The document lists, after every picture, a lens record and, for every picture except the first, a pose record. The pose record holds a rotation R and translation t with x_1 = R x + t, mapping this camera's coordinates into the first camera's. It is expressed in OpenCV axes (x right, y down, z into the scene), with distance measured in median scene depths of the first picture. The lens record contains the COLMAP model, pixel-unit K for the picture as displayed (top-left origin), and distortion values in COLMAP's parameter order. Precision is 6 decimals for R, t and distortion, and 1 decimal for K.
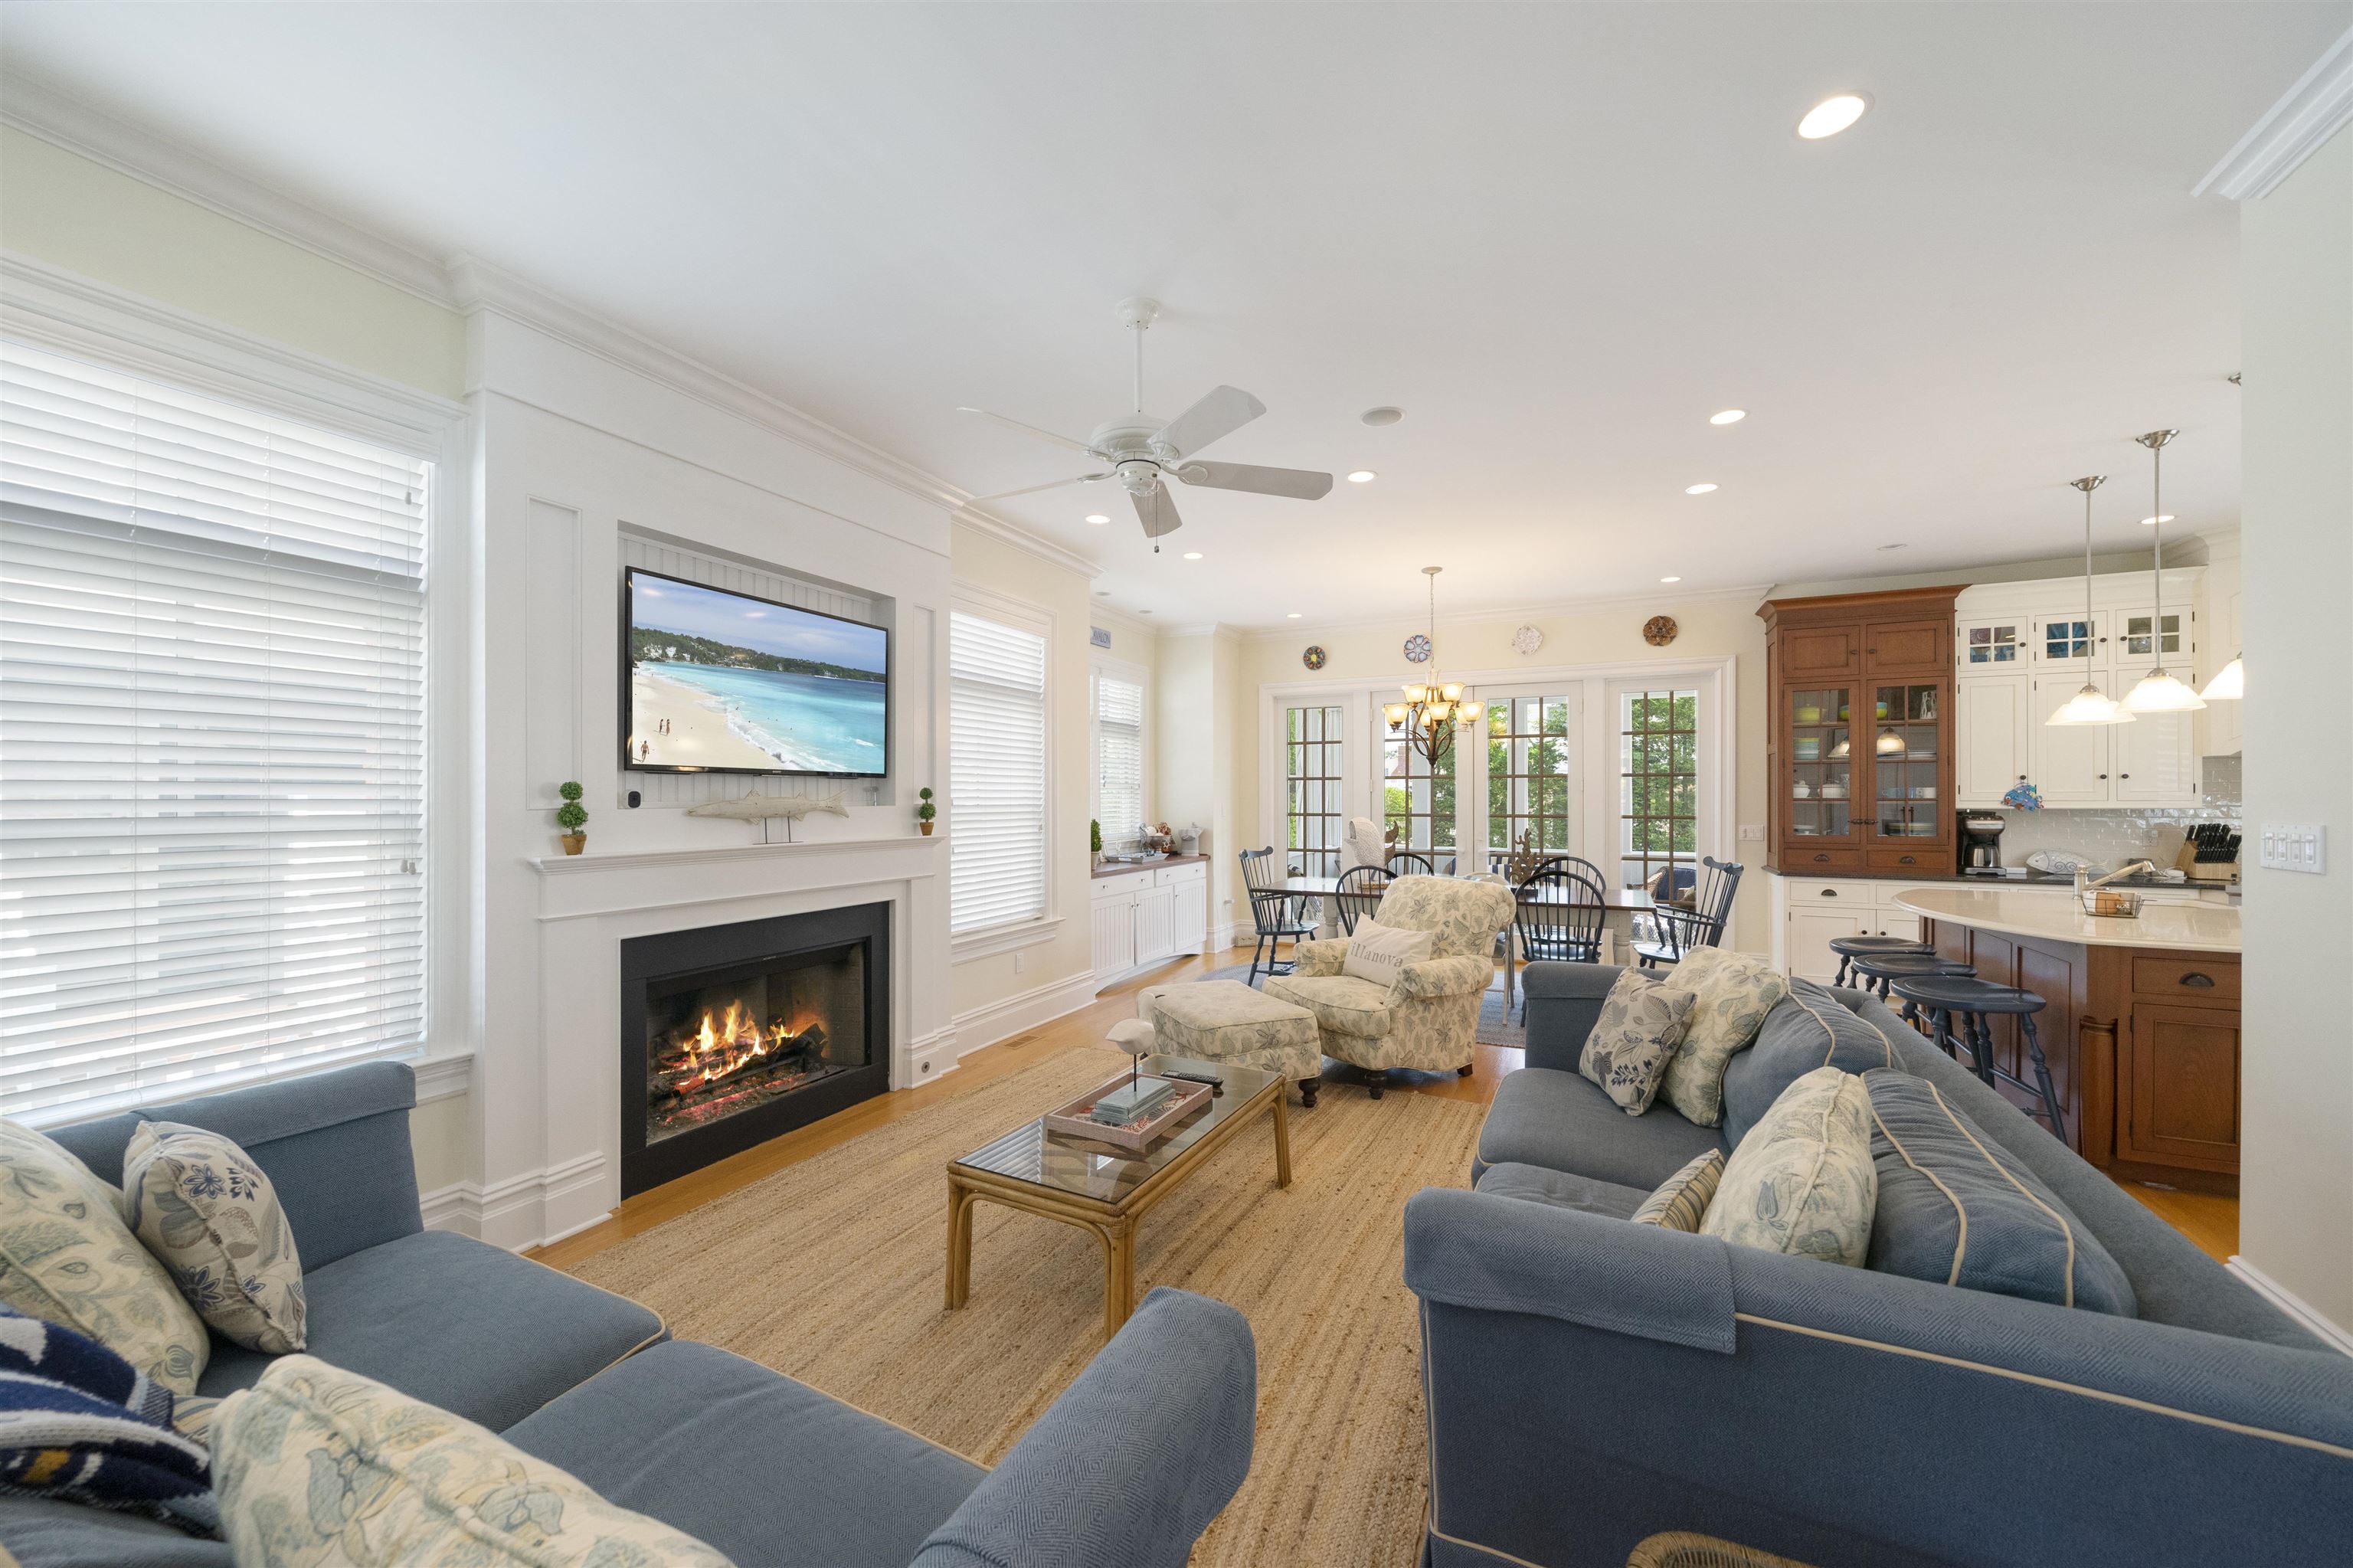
lens RADIAL K [[812.3, 0, 1213.8], [0, 812.3, 795.0], [0, 0, 1]] dist [0.000669, 0.000094]
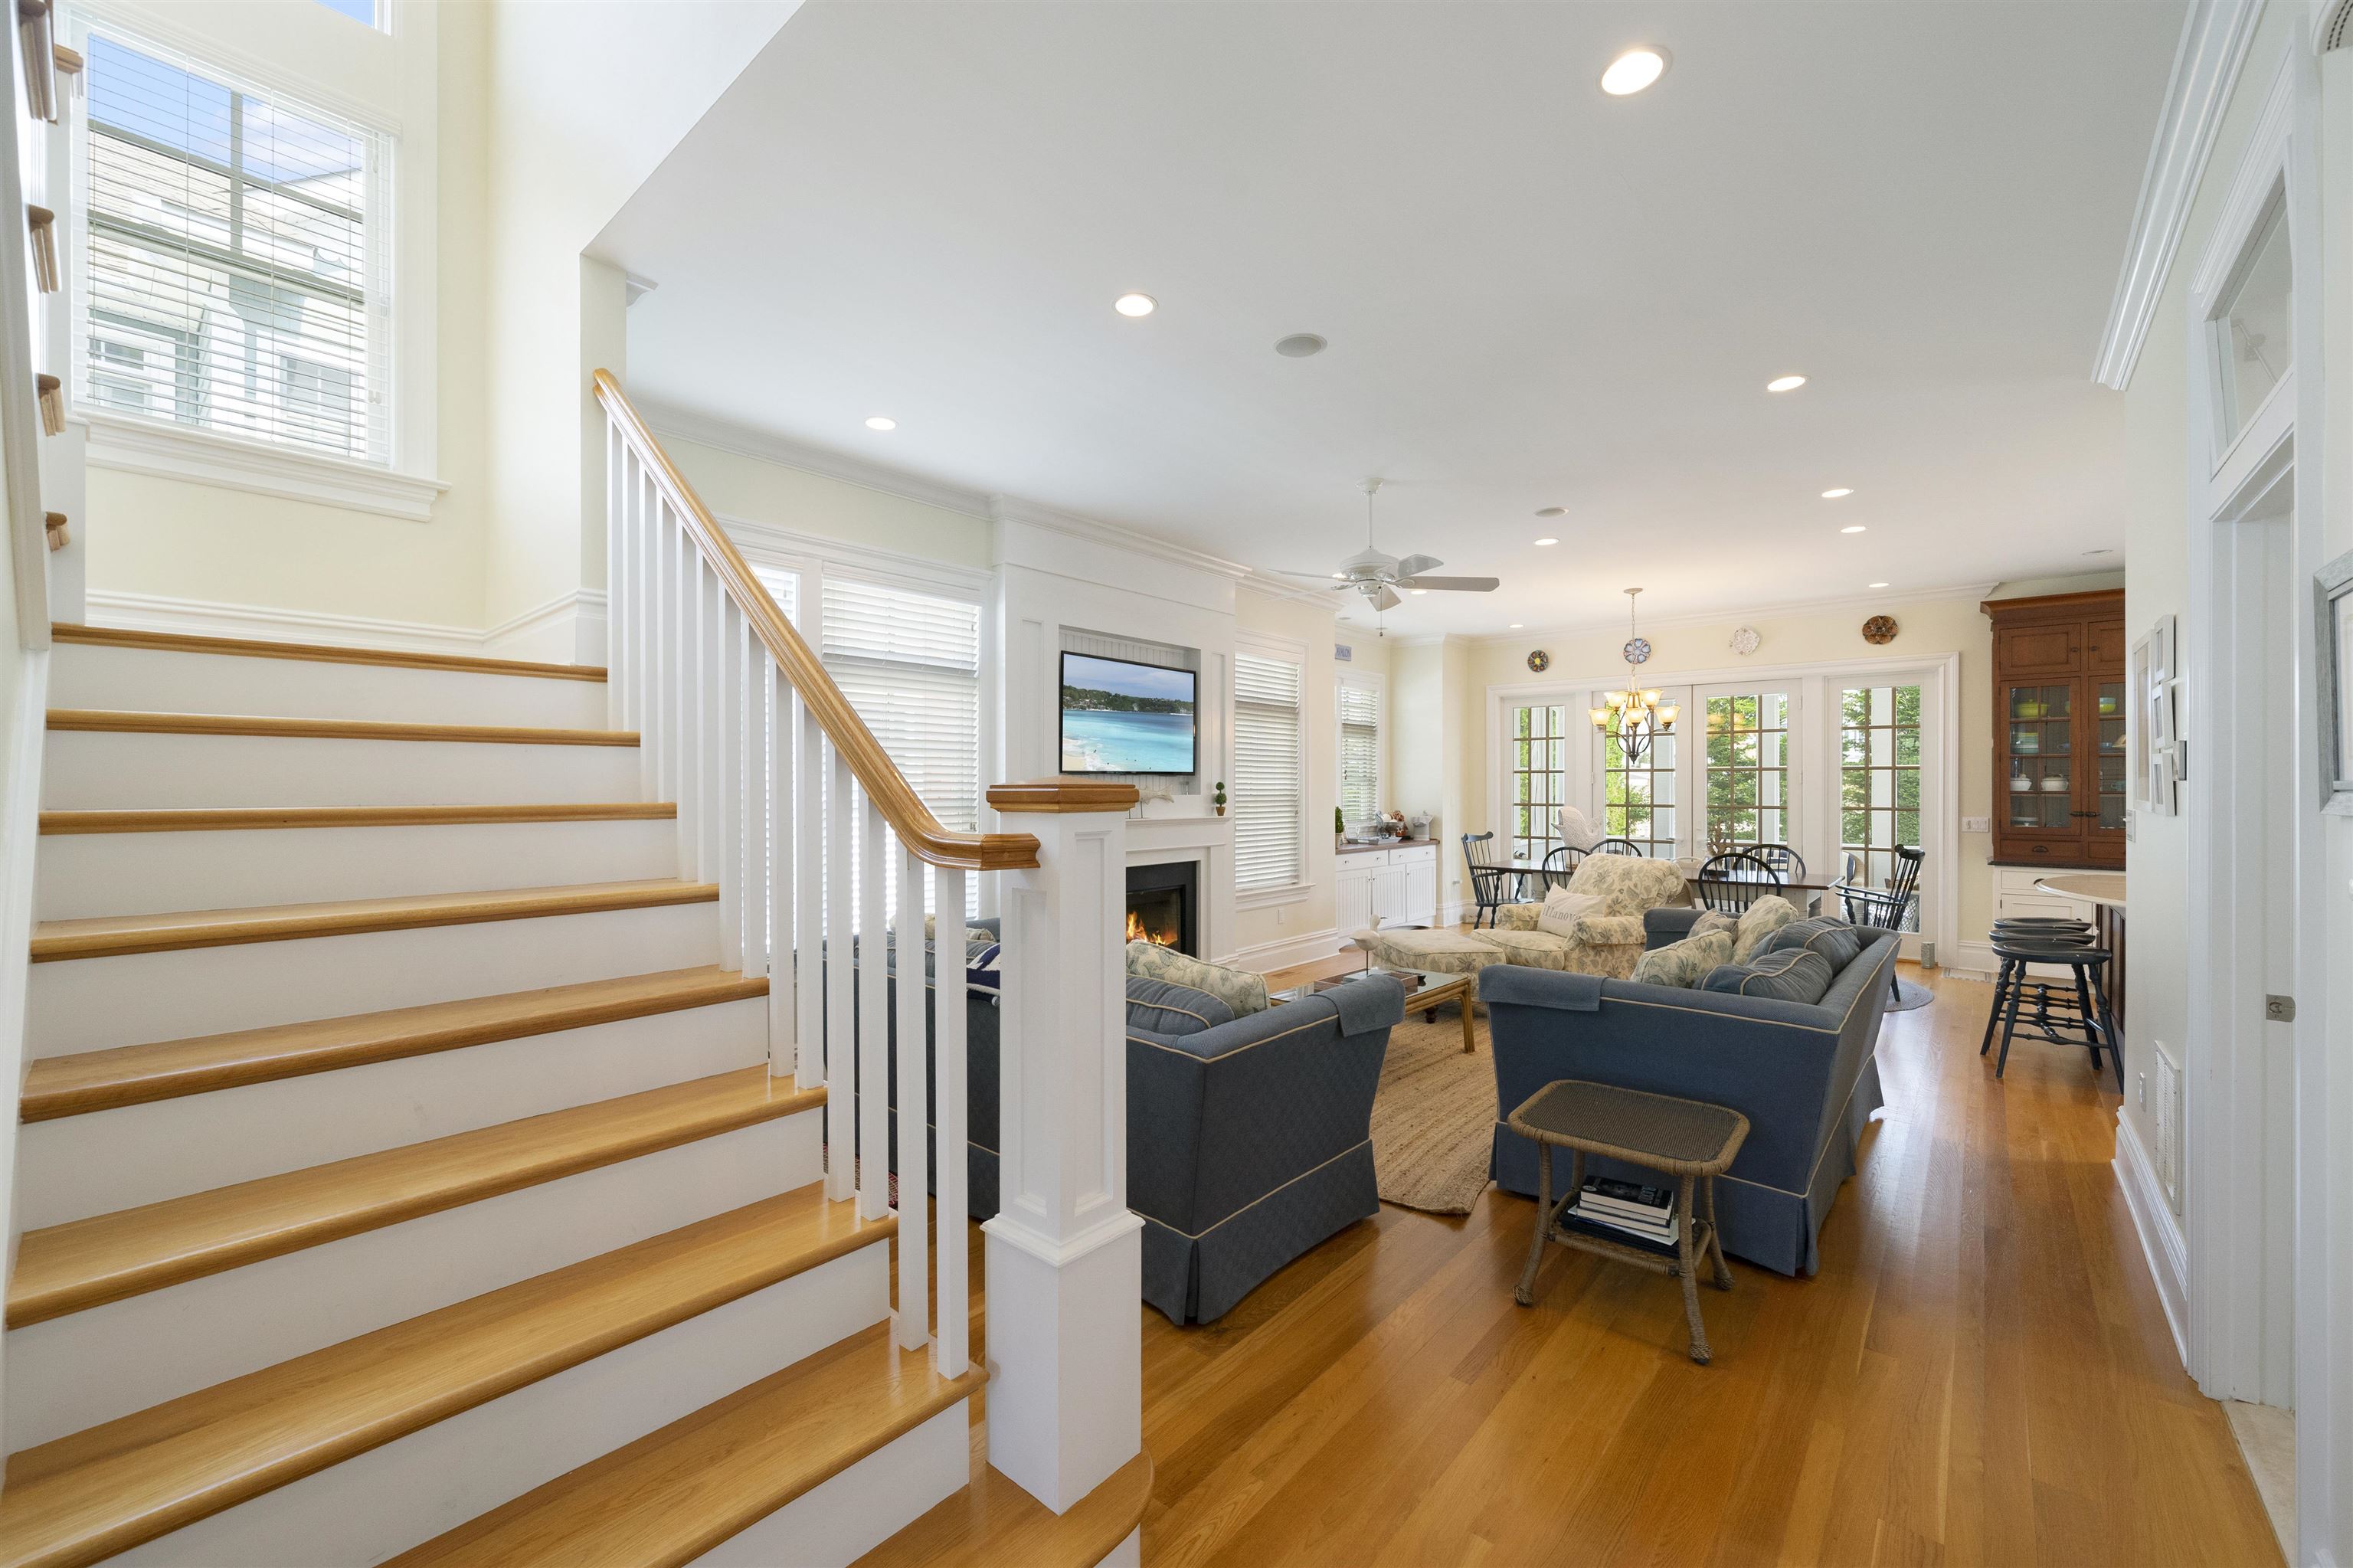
lens RADIAL K [[911.8, 0, 1219.6], [0, 911.8, 785.4], [0, 0, 1]] dist [0.009407, 0.000189]
pose [[0.963964, 0.001087, -0.266032, 0.054585], [-0.000723, 0.999999, 0.001465, -0.004462], [0.266033, -0.001219, 0.963963, -0.434562]]
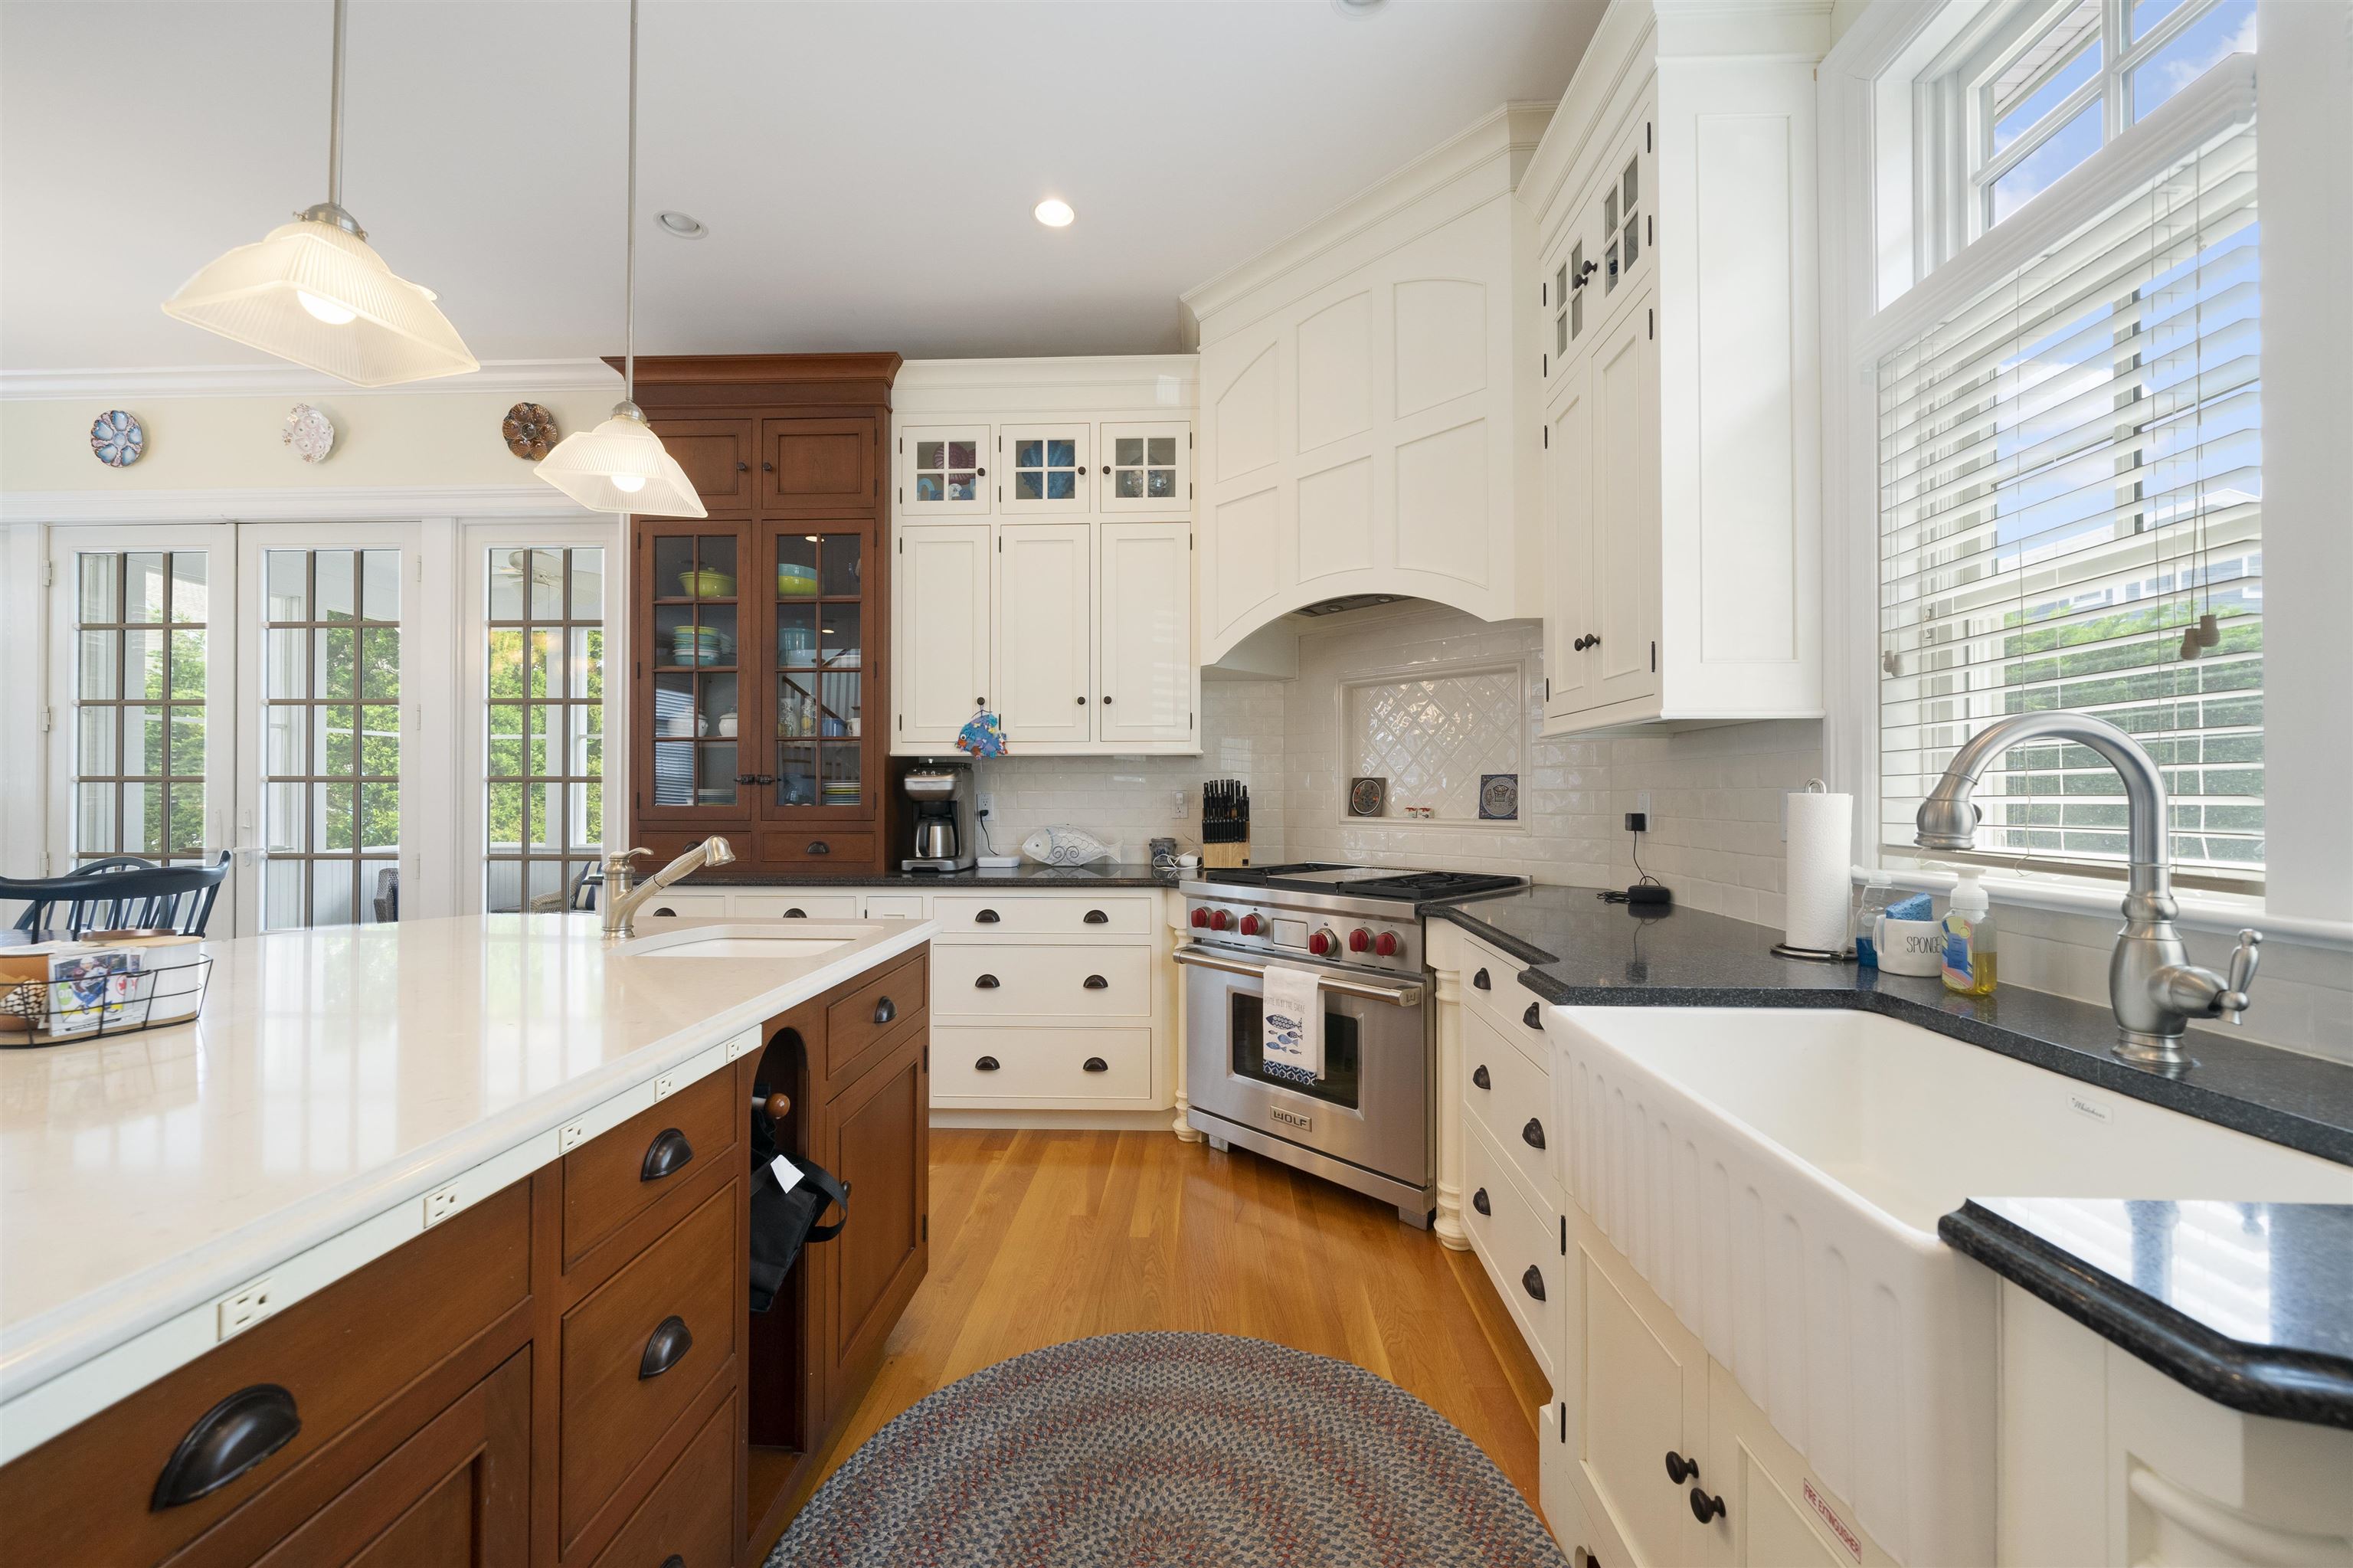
lens RADIAL K [[911.8, 0, 1174.8], [0, 911.8, 787.1], [0, 0, 1]] dist [0.009407, 0.000189]
pose [[0.925991, 0.008660, 0.377446, 0.864228], [-0.004687, 0.999924, -0.011443, 0.045564], [-0.377516, 0.008827, 0.925961, 0.341648]]
